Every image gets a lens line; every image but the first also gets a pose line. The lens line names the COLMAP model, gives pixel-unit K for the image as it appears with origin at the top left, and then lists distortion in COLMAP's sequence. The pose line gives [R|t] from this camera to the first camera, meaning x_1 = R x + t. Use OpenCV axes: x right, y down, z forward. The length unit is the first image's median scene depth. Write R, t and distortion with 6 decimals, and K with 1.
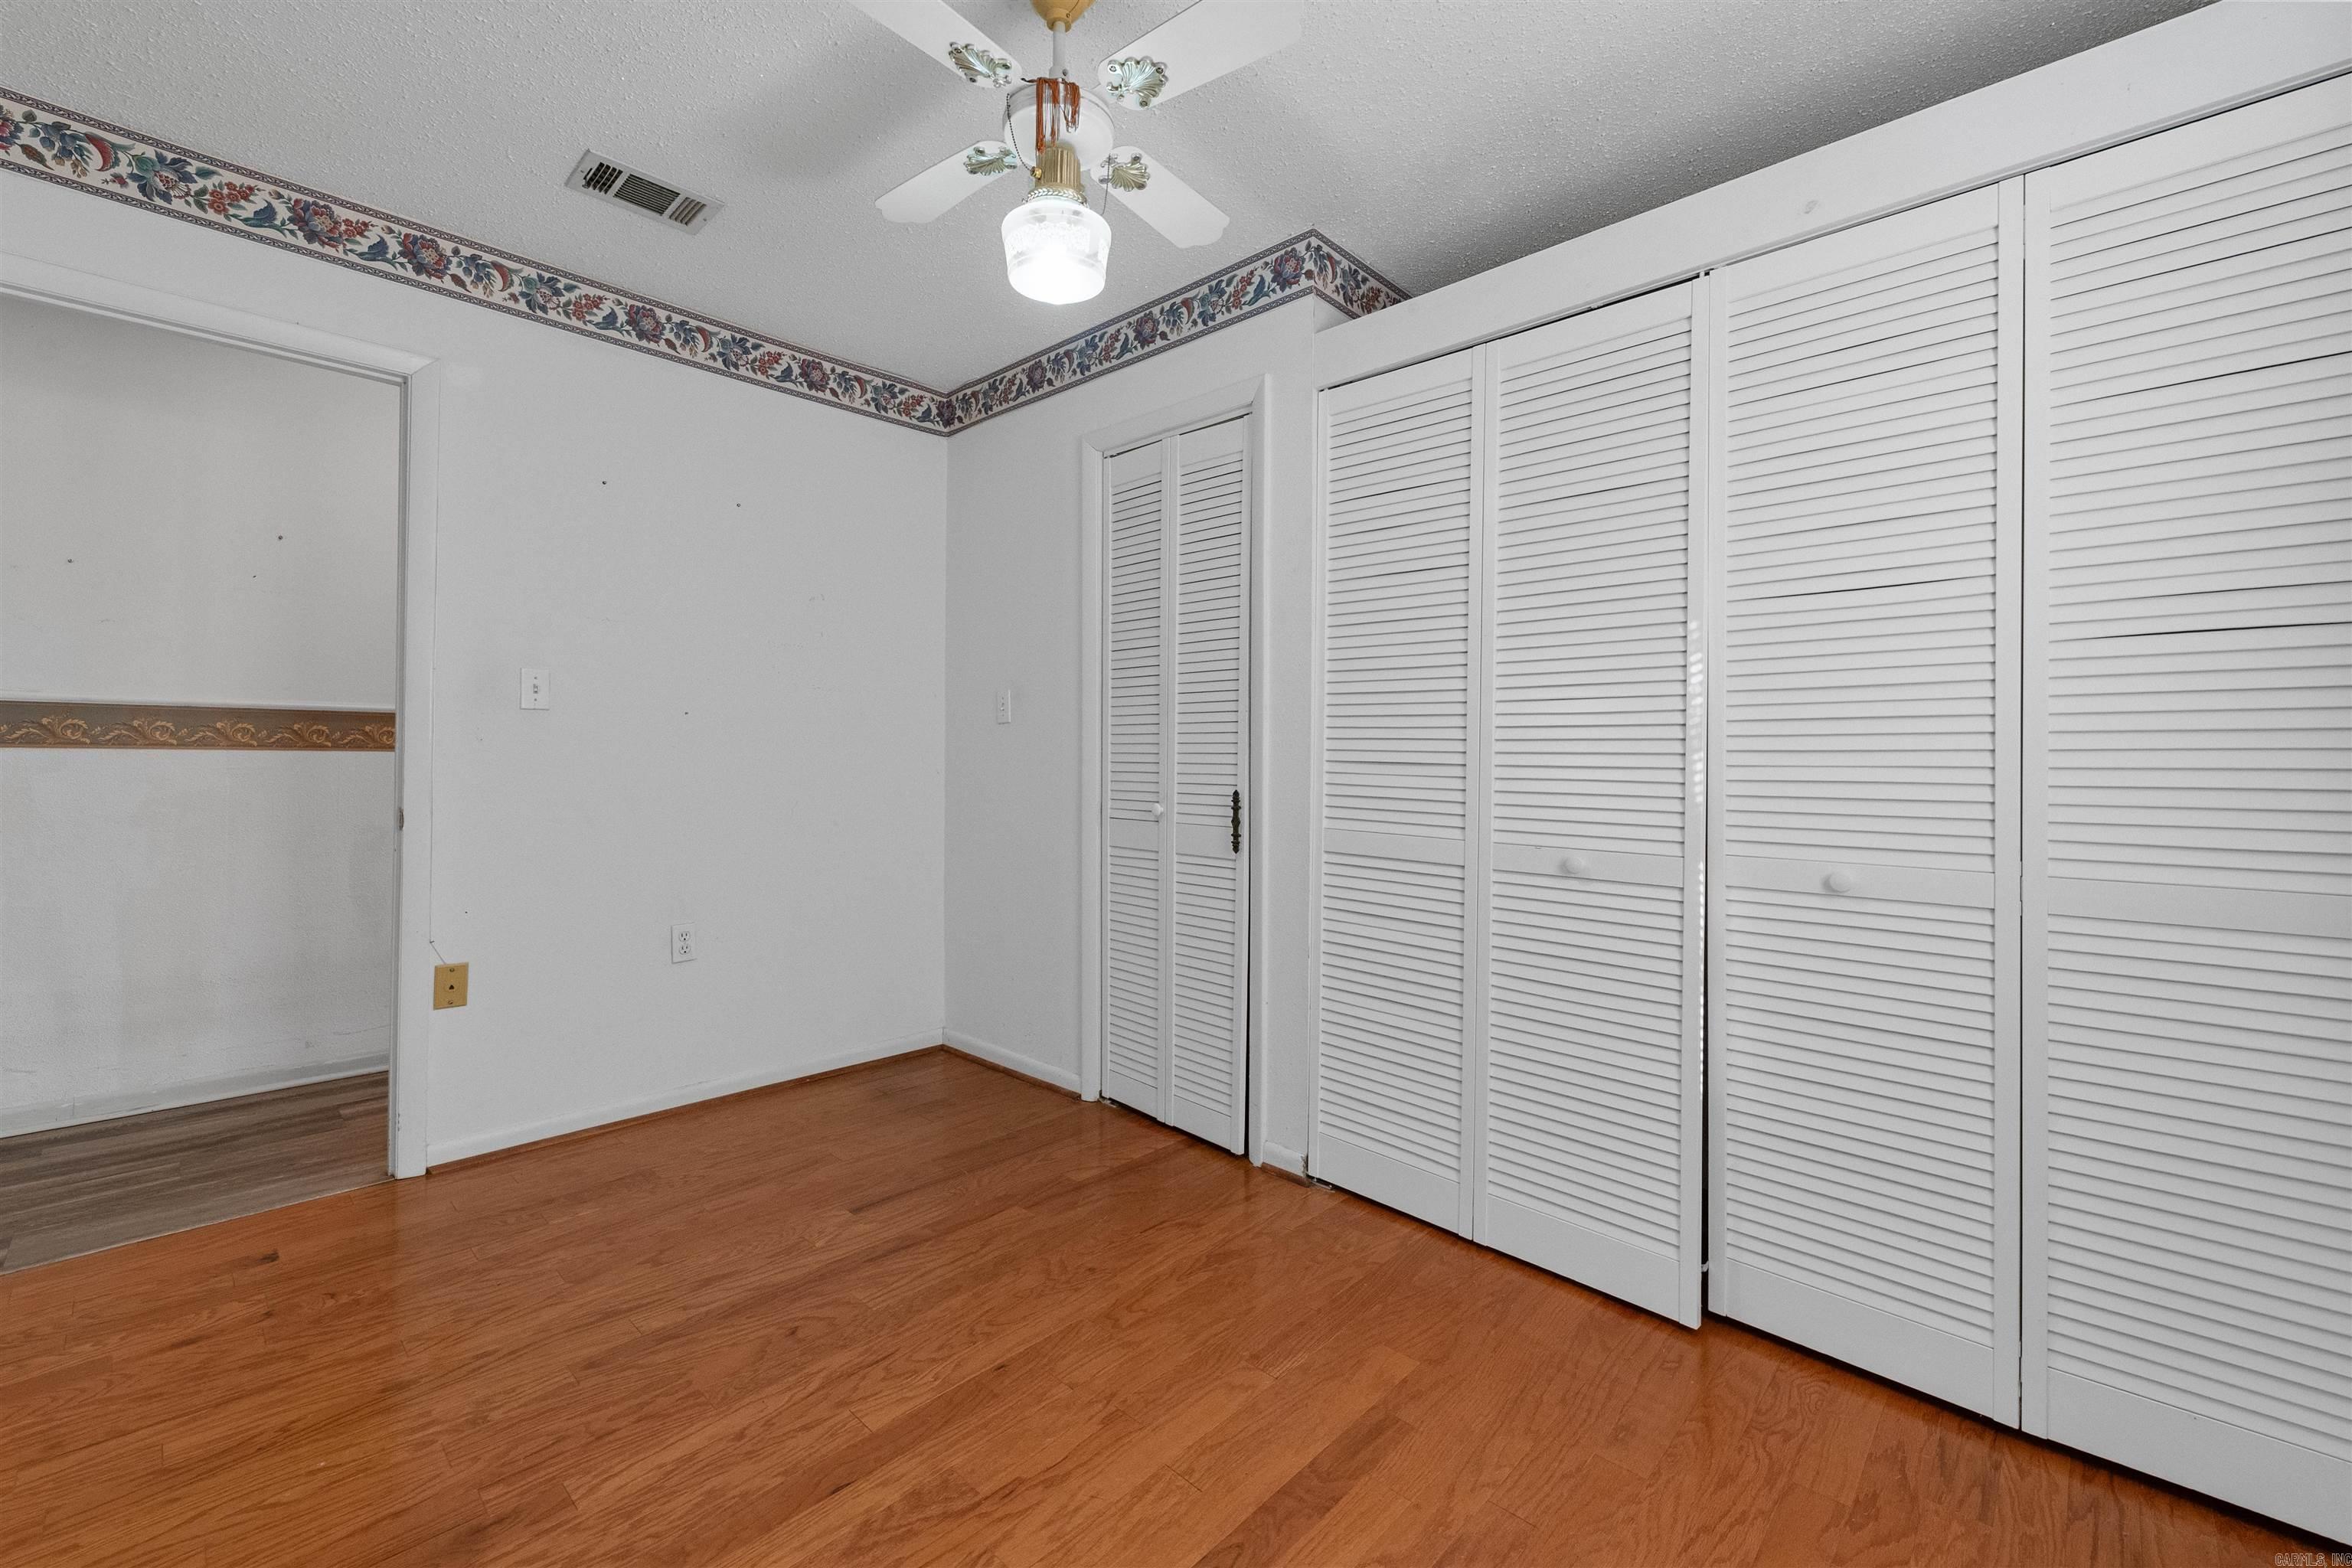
lens RADIAL K [[979.5, 0, 1168.7], [0, 979.5, 758.4], [0, 0, 1]] dist [0.002727, 0.000019]
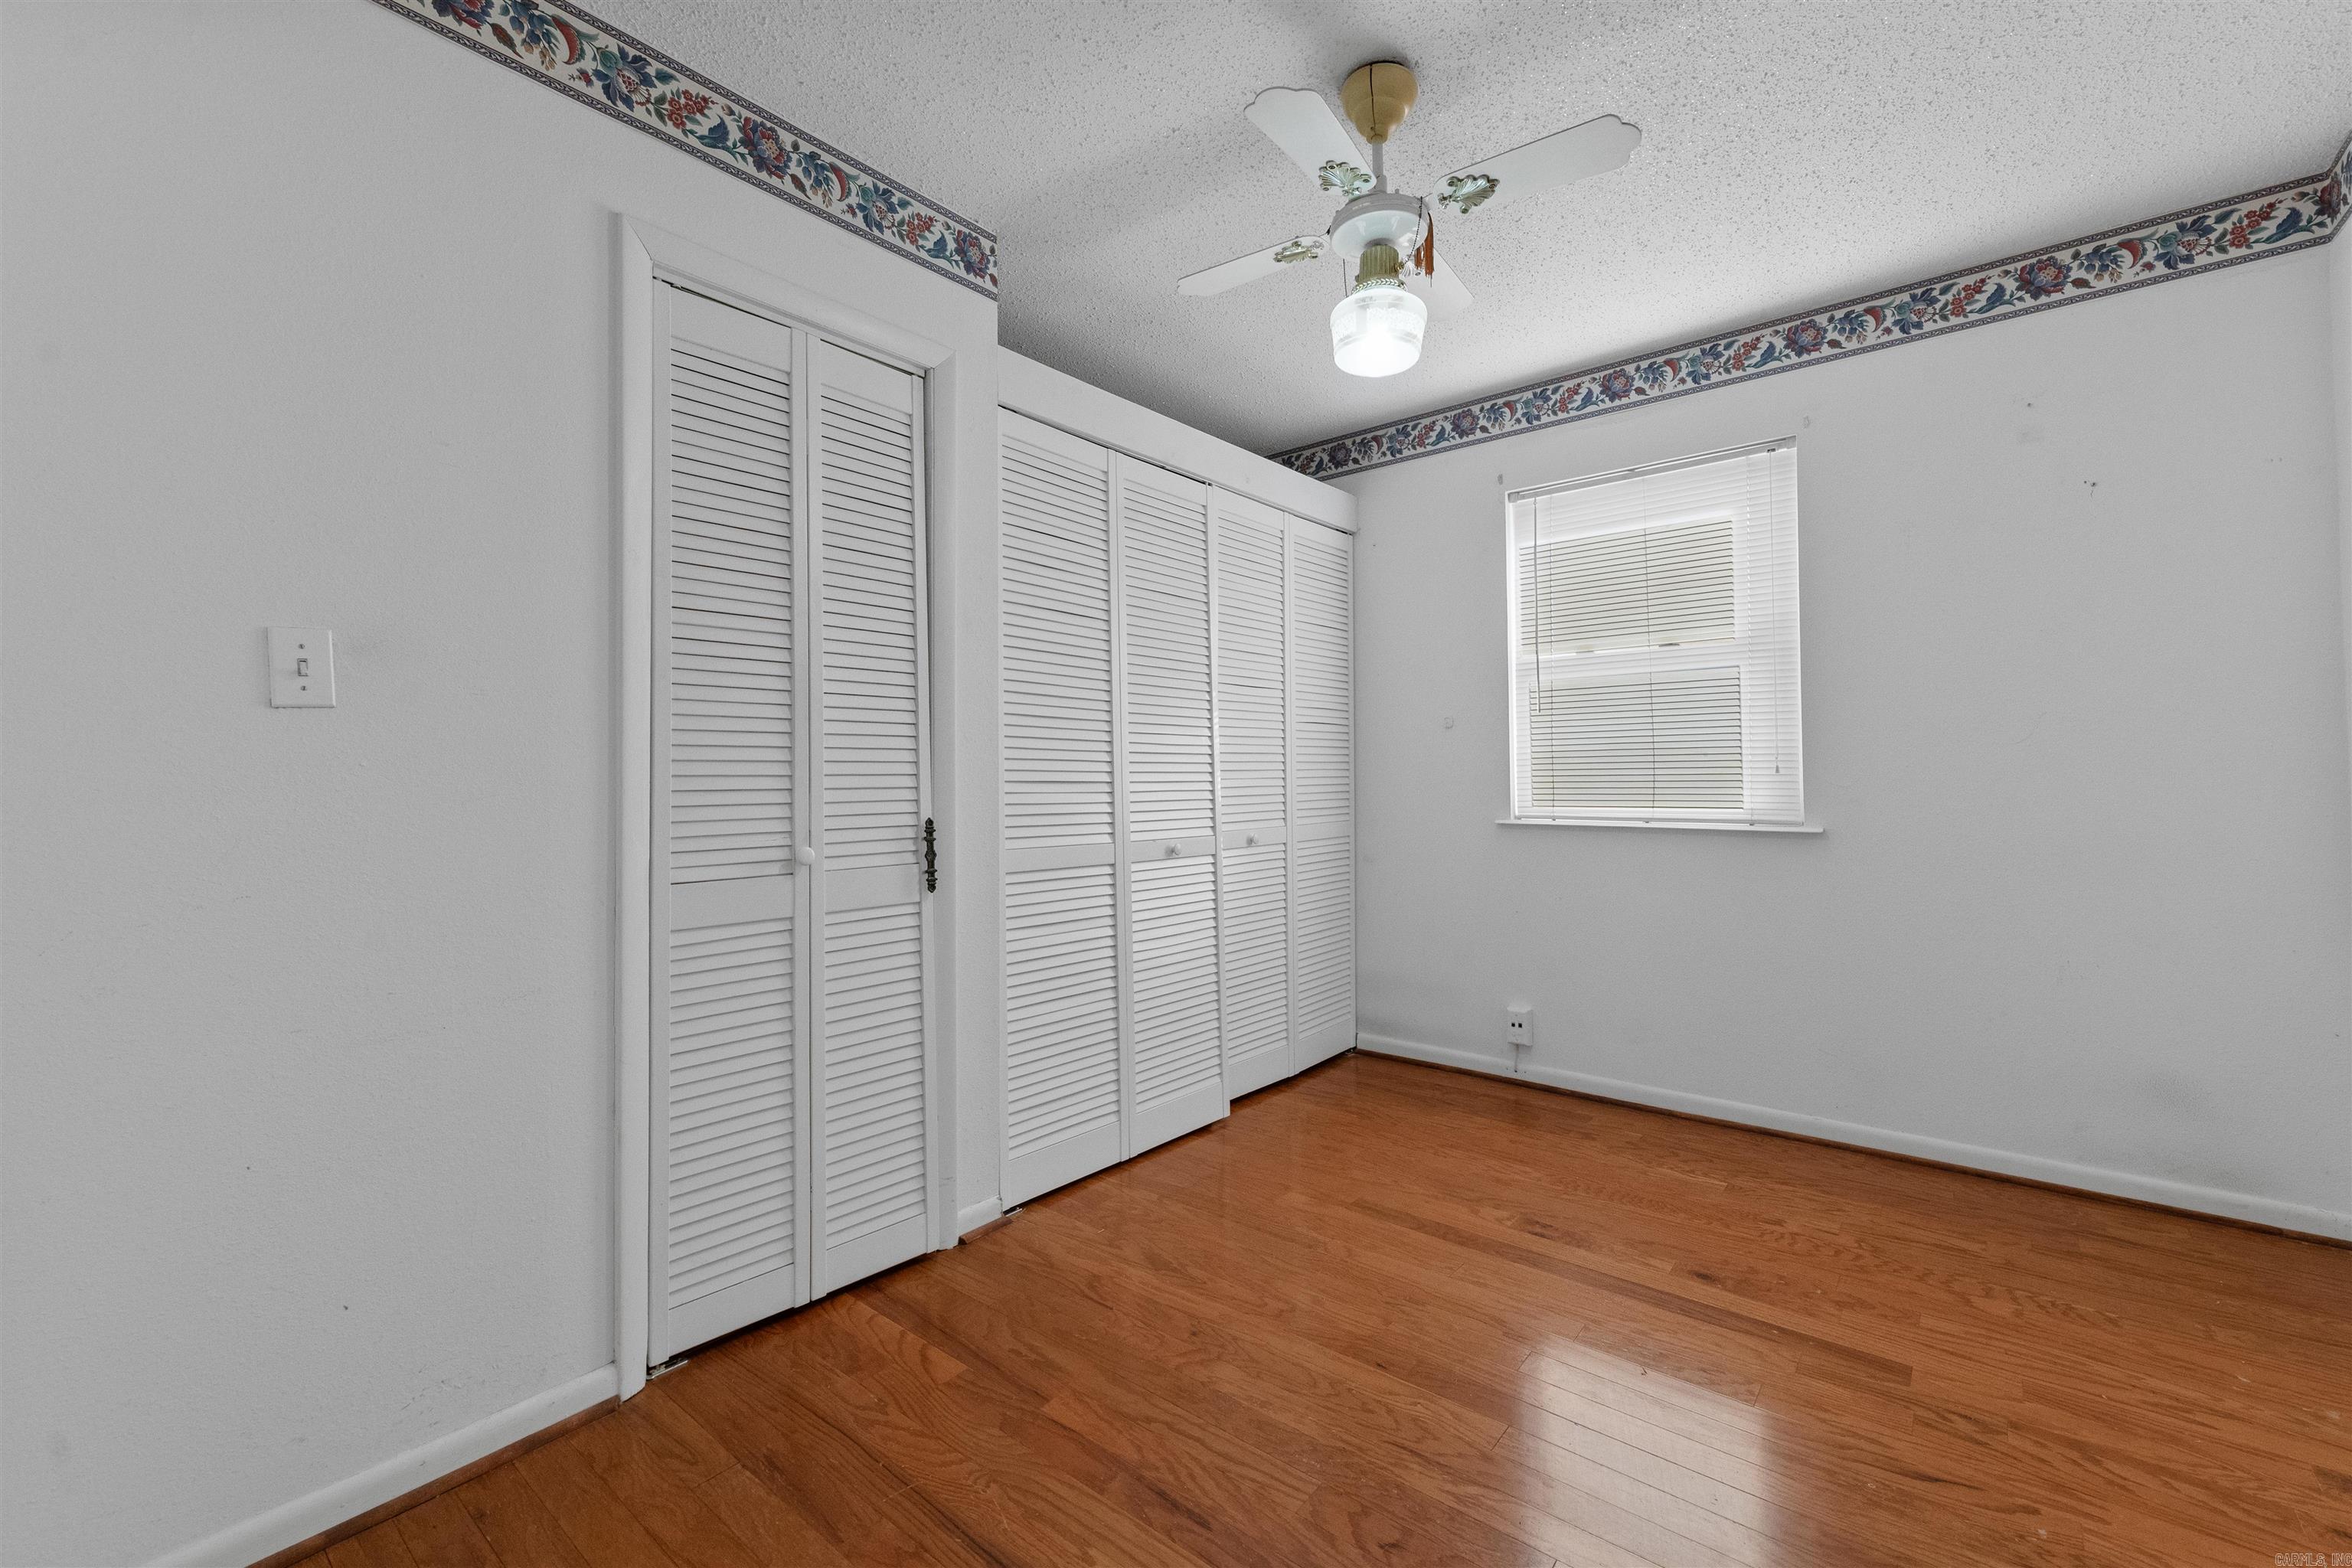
lens RADIAL K [[979.5, 0, 1168.7], [0, 979.5, 758.4], [0, 0, 1]] dist [0.002727, 0.000019]
pose [[-0.083591, 0.009357, 0.996456, -0.799654], [0.009398, 0.999919, -0.008601, -0.010014], [-0.996456, 0.008646, -0.083672, 0.876378]]
